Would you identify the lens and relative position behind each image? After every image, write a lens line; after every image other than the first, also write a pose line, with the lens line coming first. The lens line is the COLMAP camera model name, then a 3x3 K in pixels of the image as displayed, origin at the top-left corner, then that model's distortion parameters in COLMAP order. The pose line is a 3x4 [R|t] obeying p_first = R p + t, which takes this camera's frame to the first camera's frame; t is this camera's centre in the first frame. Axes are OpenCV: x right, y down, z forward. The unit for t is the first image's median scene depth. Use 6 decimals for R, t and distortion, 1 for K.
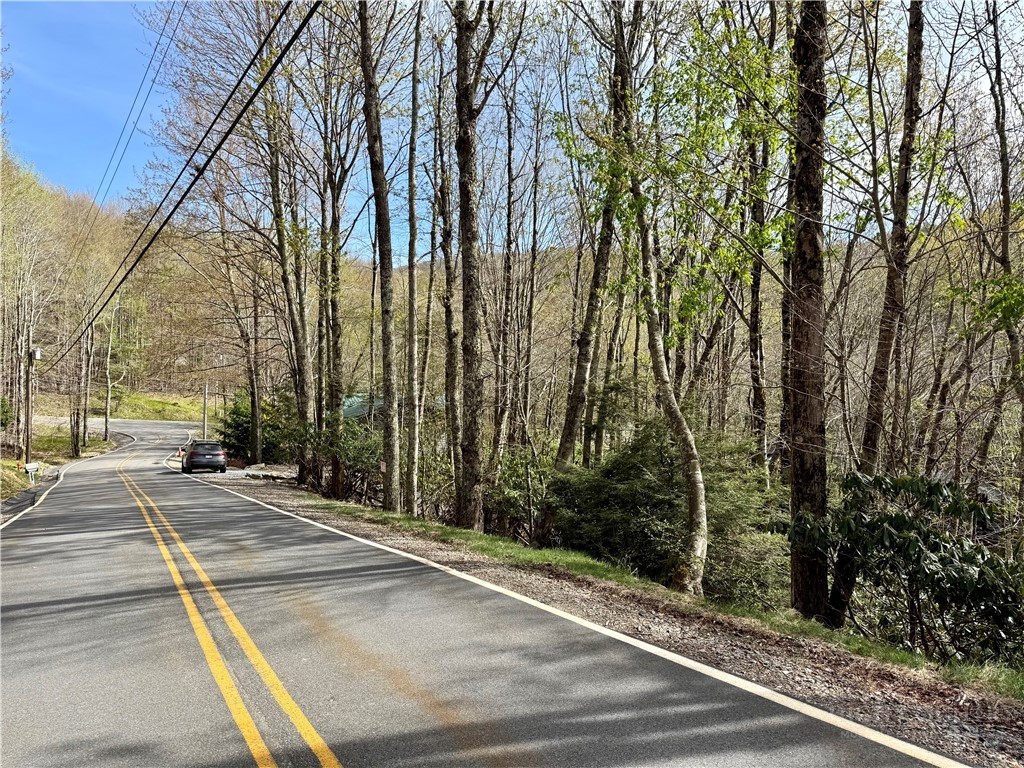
lens RADIAL K [[704.2, 0, 513.7], [0, 704.2, 393.4], [0, 0, 1]] dist [0.106489, -0.122988]
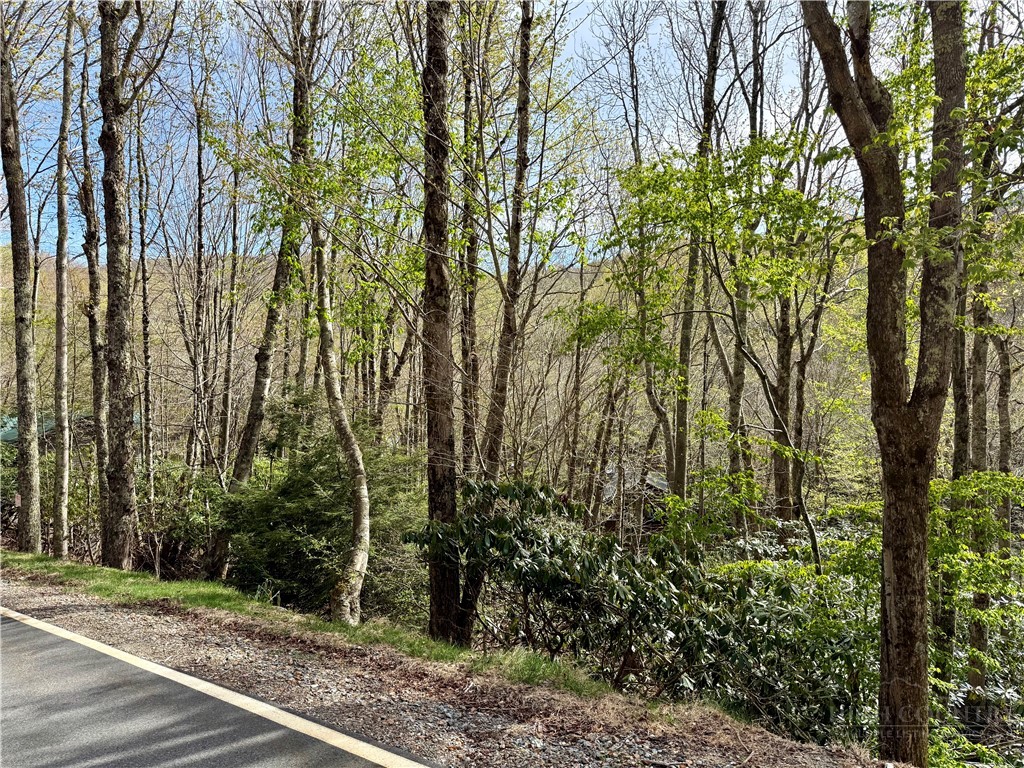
lens RADIAL K [[704.2, 0, 513.7], [0, 704.2, 393.4], [0, 0, 1]] dist [0.106489, -0.122988]
pose [[0.942743, -0.009543, 0.333382, 0.129379], [0.014494, 0.999818, -0.012366, -0.008378], [-0.333204, 0.016489, 0.942711, -0.036500]]
